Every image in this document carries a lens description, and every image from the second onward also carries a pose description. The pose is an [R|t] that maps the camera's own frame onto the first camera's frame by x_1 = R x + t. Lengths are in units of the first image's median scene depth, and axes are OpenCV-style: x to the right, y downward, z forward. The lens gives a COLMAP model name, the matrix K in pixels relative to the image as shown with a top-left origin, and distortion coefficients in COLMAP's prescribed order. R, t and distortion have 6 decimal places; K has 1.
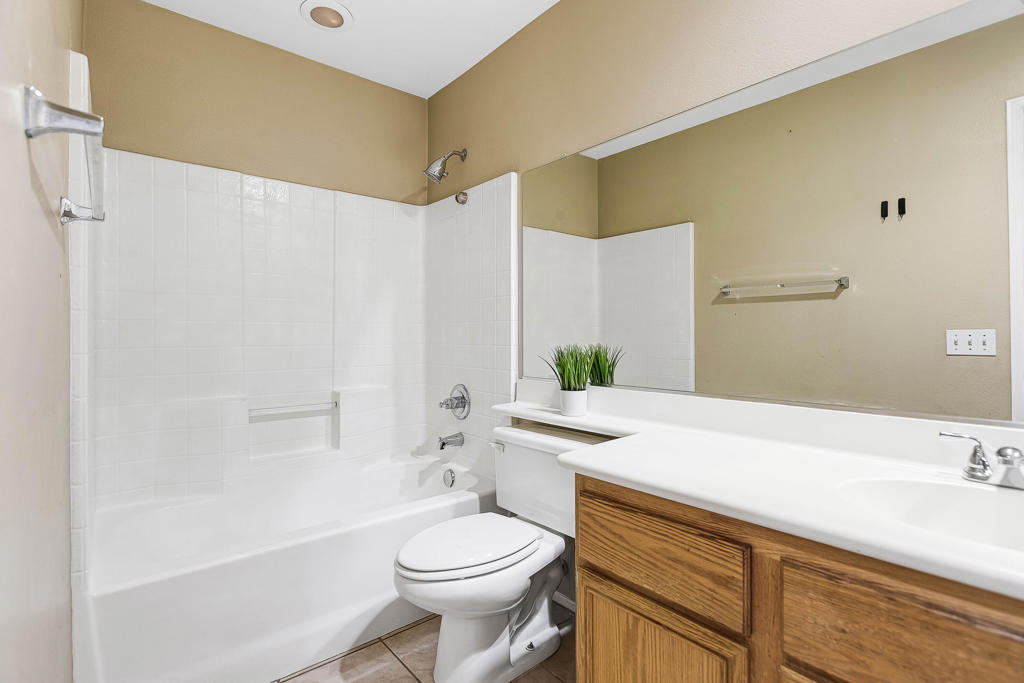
lens RADIAL K [[480.7, 0, 516.6], [0, 480.7, 338.1], [0, 0, 1]] dist [-0.002963, -0.000052]
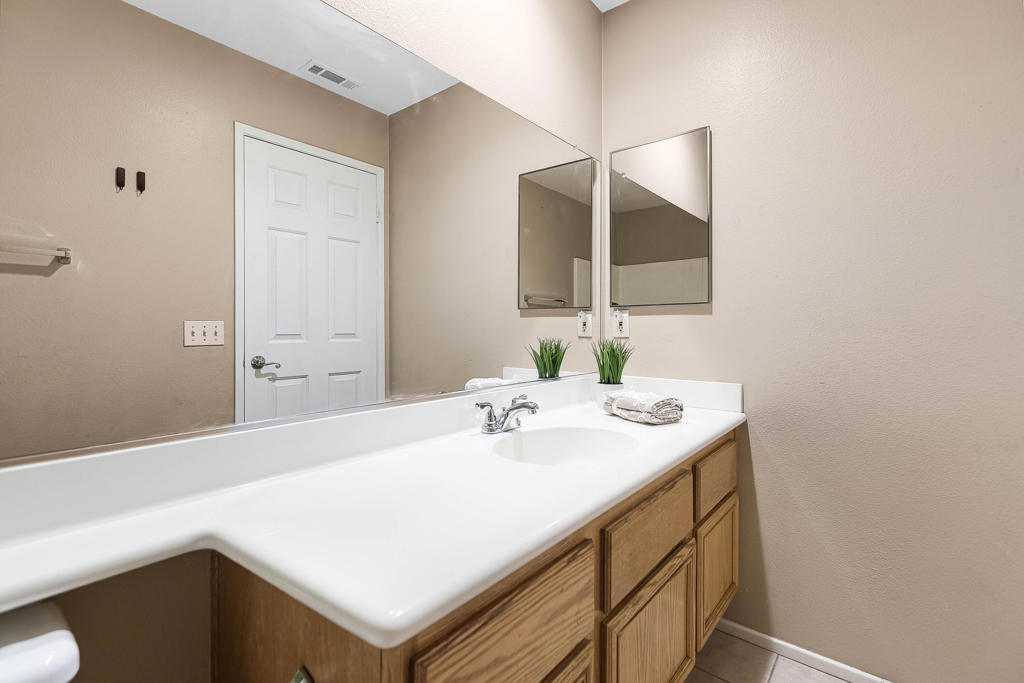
lens RADIAL K [[454.4, 0, 519.3], [0, 454.4, 333.2], [0, 0, 1]] dist [-0.001522, -0.000204]
pose [[-0.164763, -0.013884, 0.986235, -0.158569], [-0.001055, 0.999903, 0.013901, -0.005814], [-0.986333, 0.001250, -0.164762, 0.478938]]
